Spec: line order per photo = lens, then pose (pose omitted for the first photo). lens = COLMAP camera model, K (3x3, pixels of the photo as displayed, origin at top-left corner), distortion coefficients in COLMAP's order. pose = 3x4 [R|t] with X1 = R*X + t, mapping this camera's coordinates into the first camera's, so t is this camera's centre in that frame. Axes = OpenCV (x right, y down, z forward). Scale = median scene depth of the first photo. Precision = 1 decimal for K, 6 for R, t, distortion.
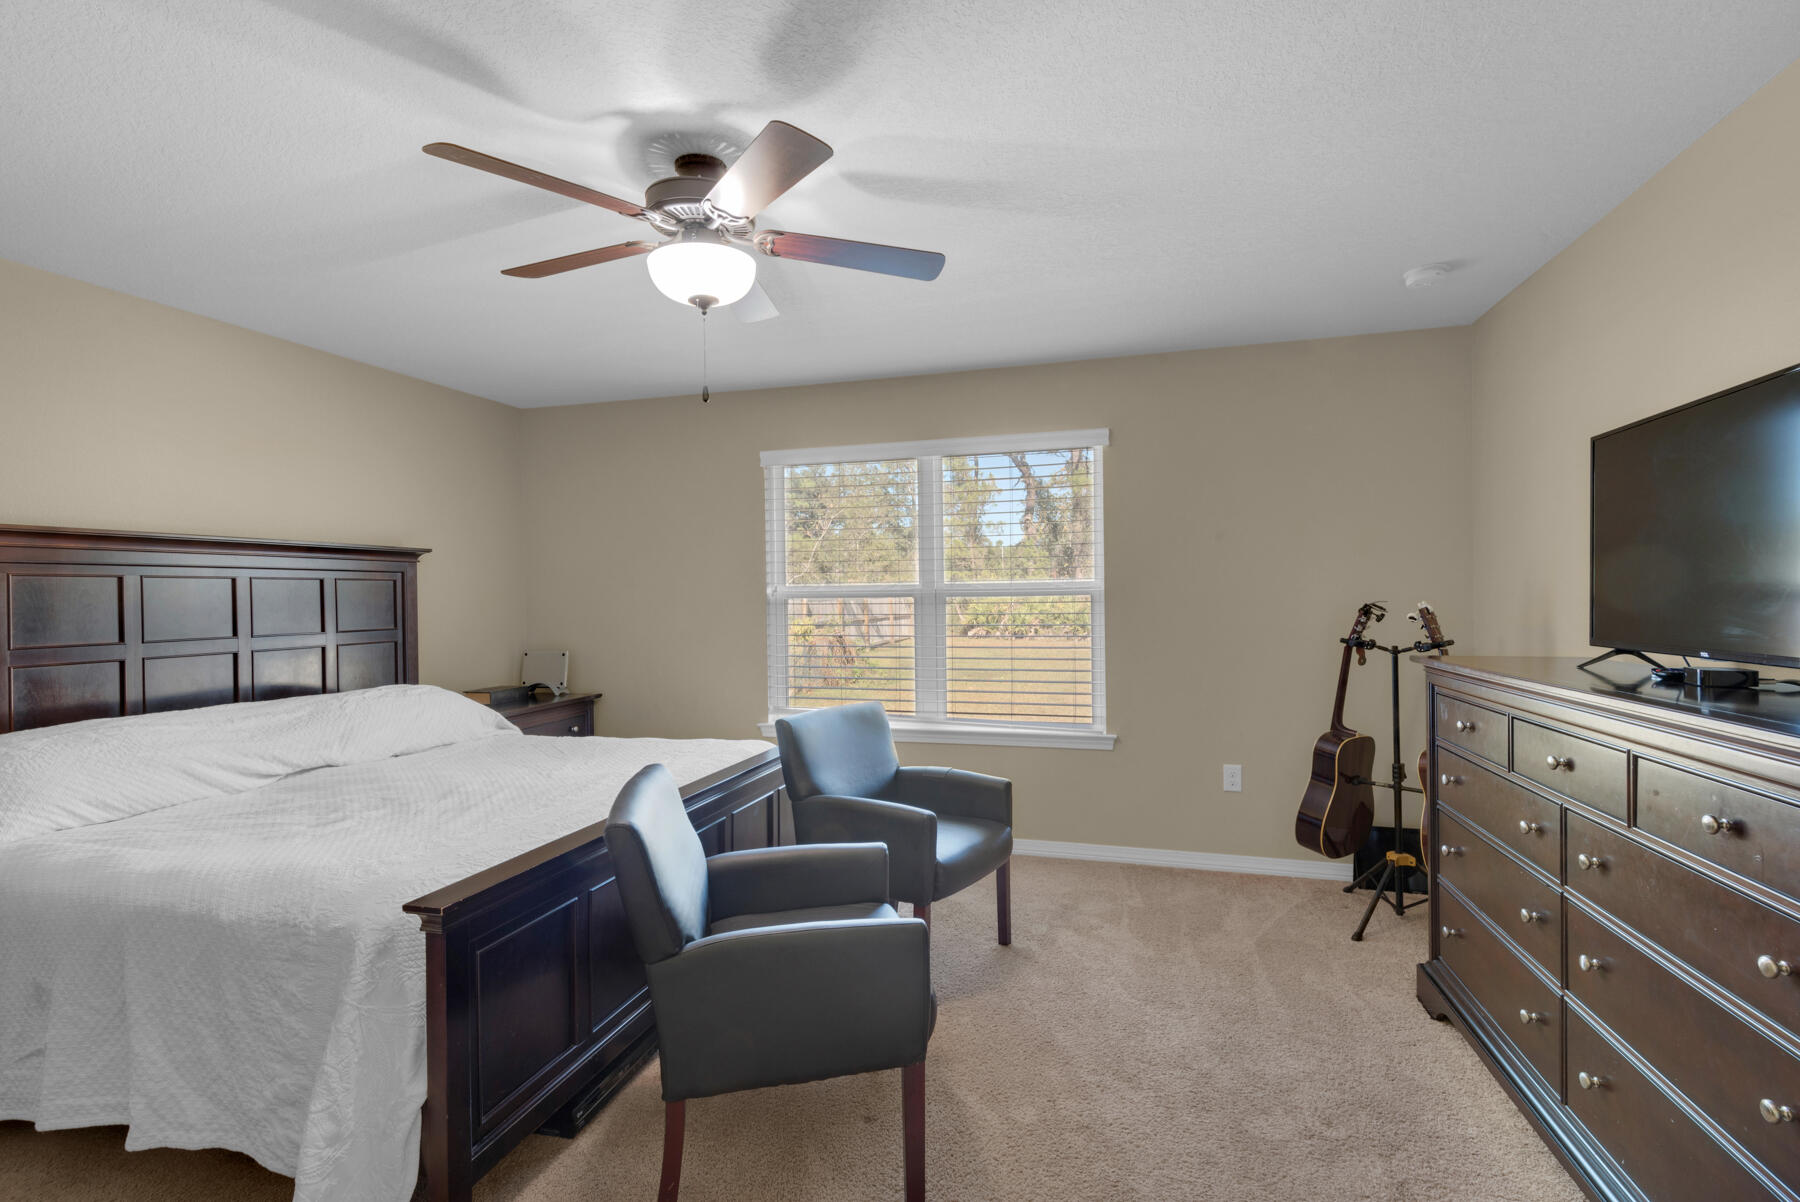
lens RADIAL K [[823.8, 0, 894.2], [0, 823.8, 596.0], [0, 0, 1]] dist [0.036454, -0.019653]
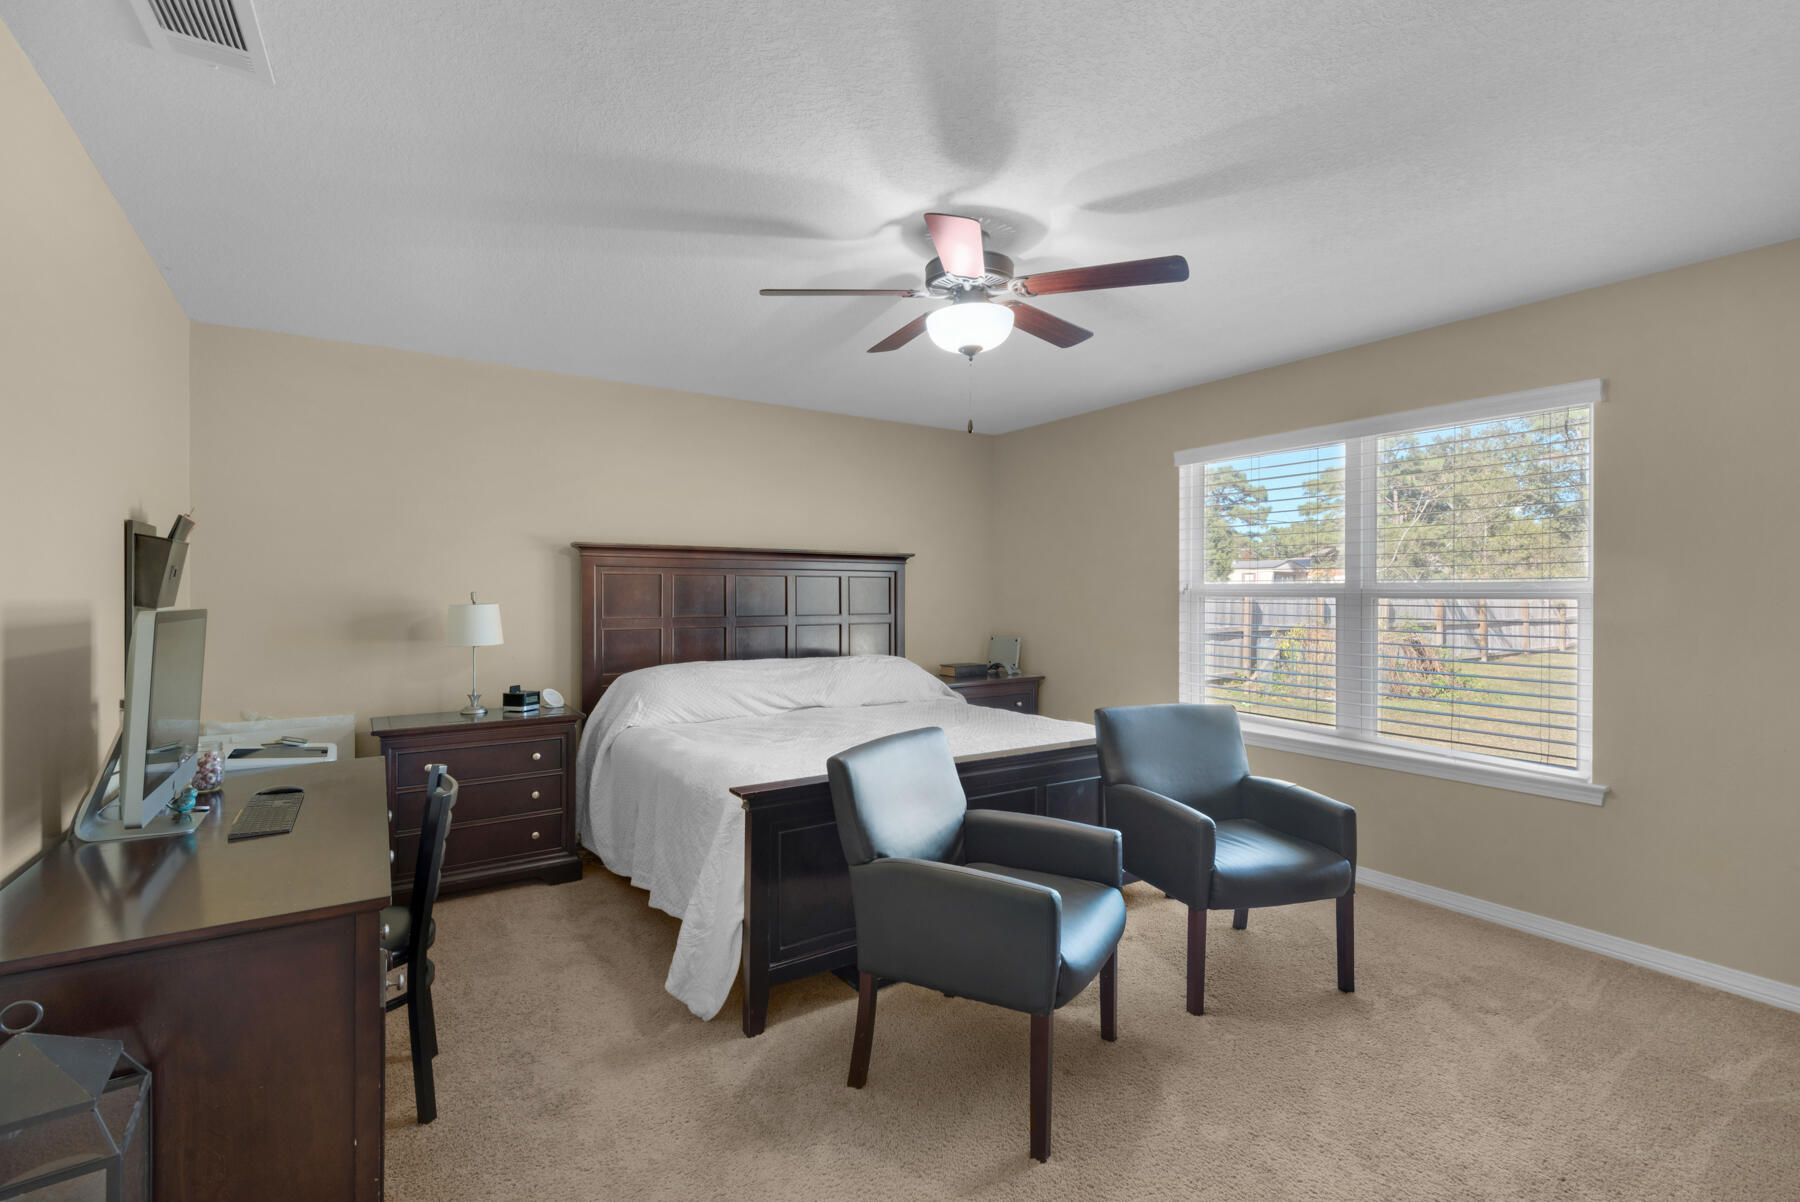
lens RADIAL K [[807.3, 0, 901.9], [0, 807.3, 597.8], [0, 0, 1]] dist [0.042059, -0.028688]
pose [[0.762455, 0.019975, -0.646732, 0.309858], [-0.013144, 0.999795, 0.015385, -0.007673], [0.646907, -0.003230, 0.762562, 0.023473]]
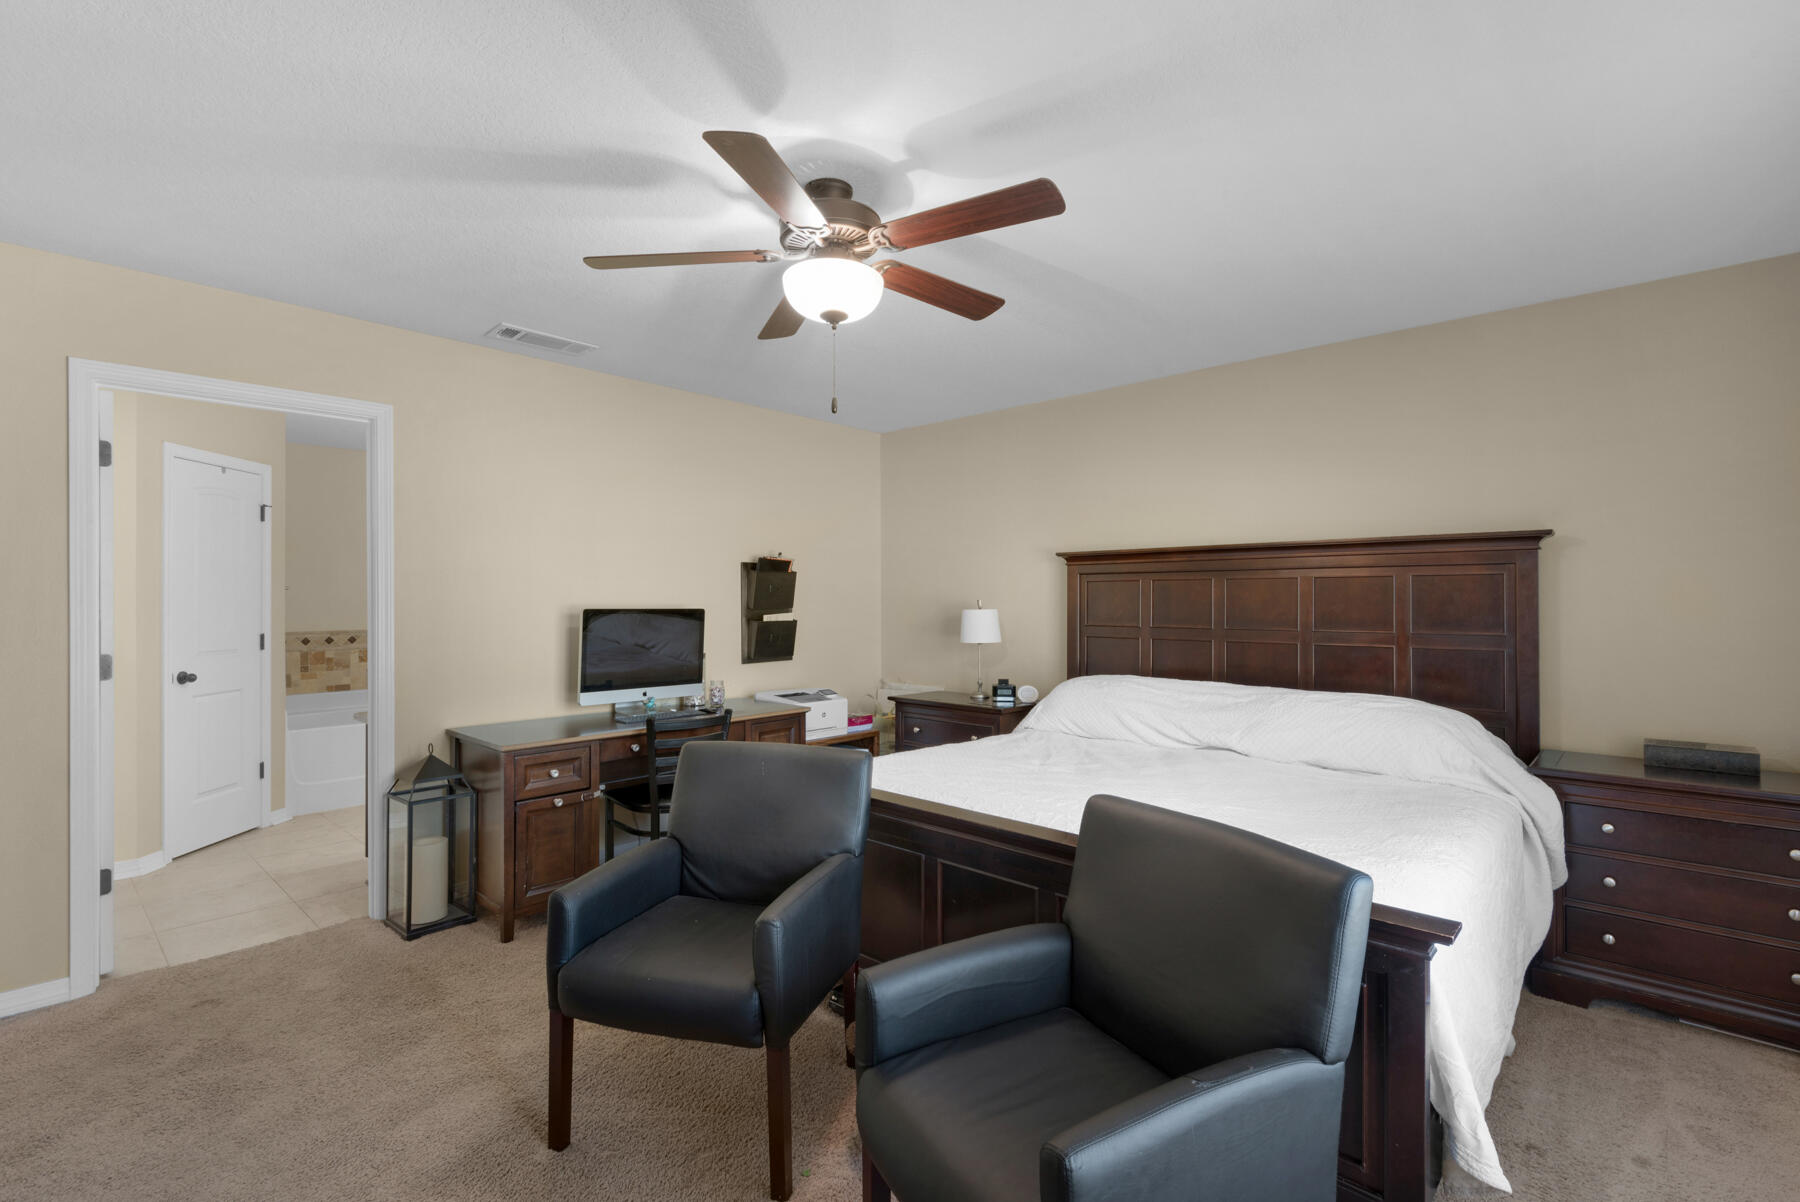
lens RADIAL K [[807.3, 0, 901.9], [0, 807.3, 597.8], [0, 0, 1]] dist [0.042059, -0.028688]
pose [[-0.446428, 0.010198, -0.894761, 0.427927], [0.005201, 0.999948, 0.008802, -0.006602], [0.894804, -0.000724, -0.446458, 1.009417]]
